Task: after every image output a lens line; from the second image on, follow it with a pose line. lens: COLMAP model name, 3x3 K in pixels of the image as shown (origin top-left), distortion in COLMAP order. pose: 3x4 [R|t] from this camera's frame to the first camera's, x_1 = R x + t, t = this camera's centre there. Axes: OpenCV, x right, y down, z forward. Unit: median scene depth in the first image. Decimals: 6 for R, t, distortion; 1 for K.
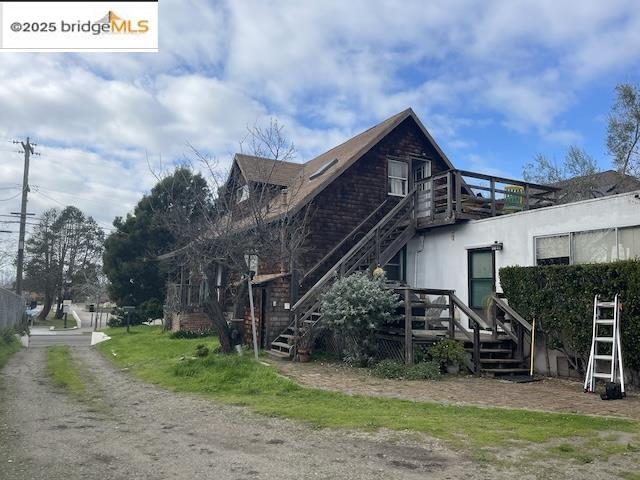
lens RADIAL K [[468.2, 0, 319.9], [0, 468.2, 240.5], [0, 0, 1]] dist [0.003238, 0.000997]
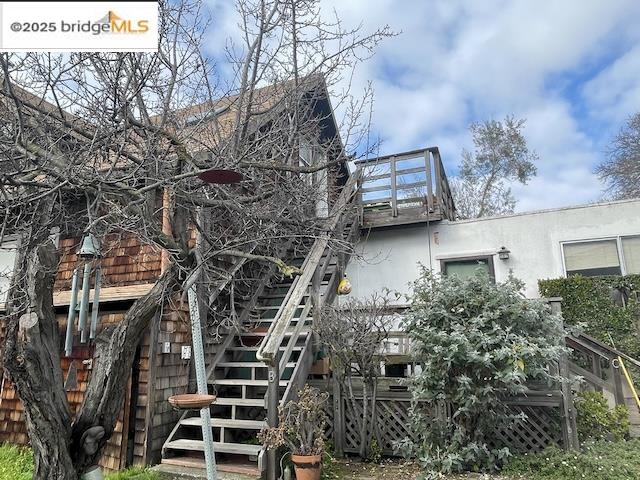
lens RADIAL K [[426.8, 0, 320.4], [0, 426.8, 240.3], [0, 0, 1]] dist [-0.033354, -0.000828]
pose [[0.752428, 0.118740, 0.647883, -0.279916], [-0.041256, 0.990181, -0.133562, 0.091700], [-0.657381, 0.073767, 0.749939, 0.664726]]
